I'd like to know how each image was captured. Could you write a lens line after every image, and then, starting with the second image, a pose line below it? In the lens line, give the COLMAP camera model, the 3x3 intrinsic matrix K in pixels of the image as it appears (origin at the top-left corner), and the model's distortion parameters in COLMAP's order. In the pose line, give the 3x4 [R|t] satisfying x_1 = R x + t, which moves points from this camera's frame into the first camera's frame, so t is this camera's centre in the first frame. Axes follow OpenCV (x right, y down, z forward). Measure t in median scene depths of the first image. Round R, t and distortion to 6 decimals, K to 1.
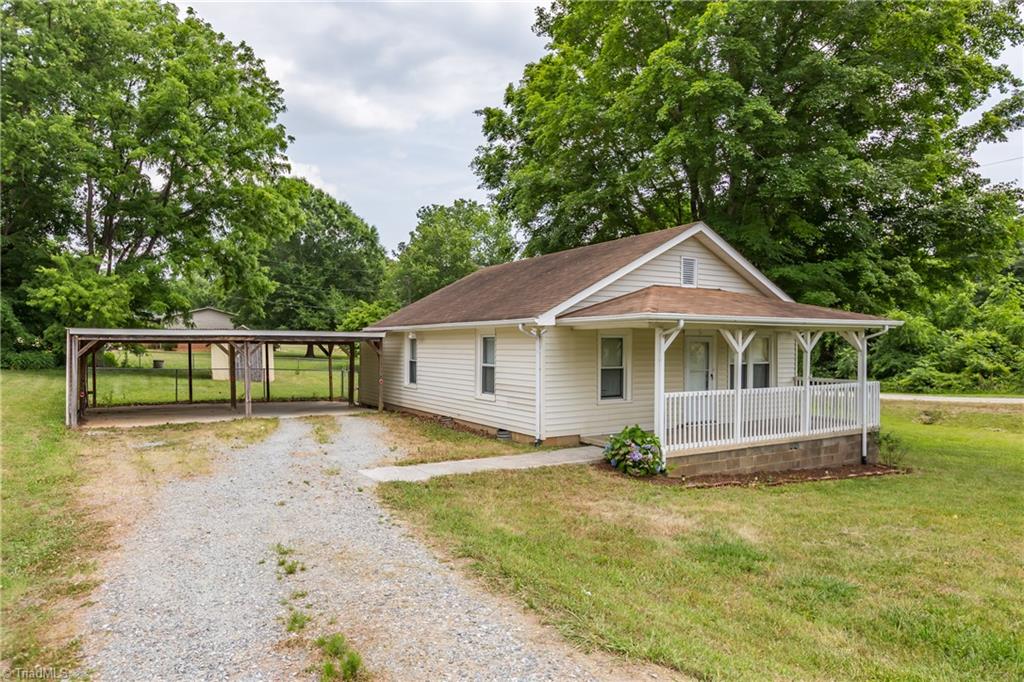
lens RADIAL K [[634.2, 0, 491.2], [0, 634.2, 352.8], [0, 0, 1]] dist [0.001509, 0.000078]
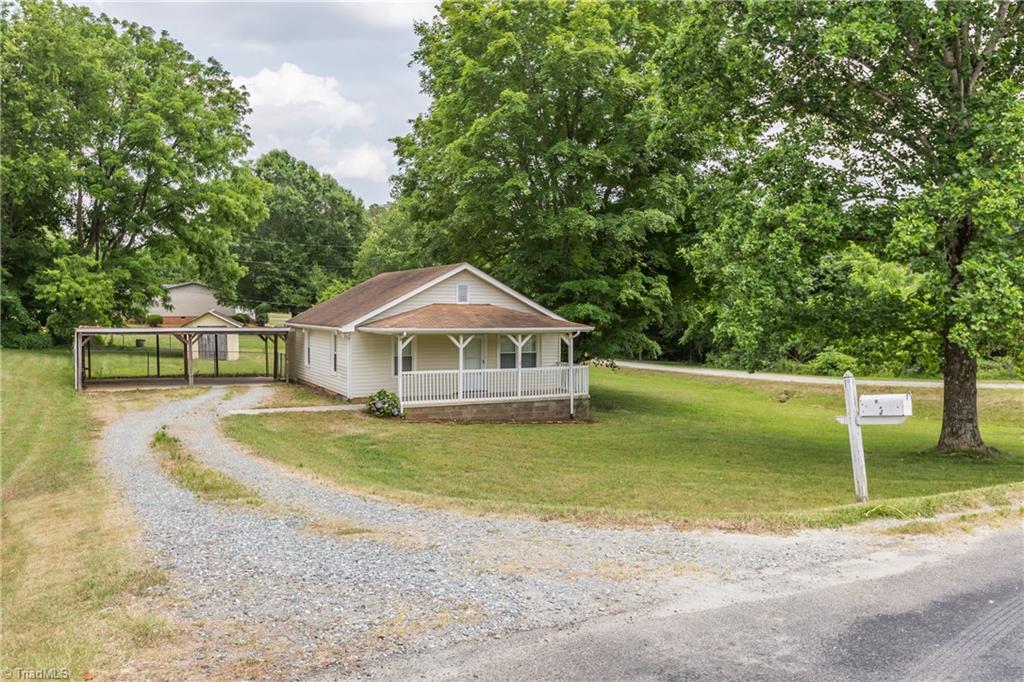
lens RADIAL K [[815.4, 0, 512.0], [0, 815.4, 341.0], [0, 0, 1]] dist [0.002068, -0.001614]
pose [[0.997763, 0.005953, -0.066591, 0.322265], [-0.004349, 0.999697, 0.024211, -0.034991], [0.066715, -0.023867, 0.997487, -0.557220]]
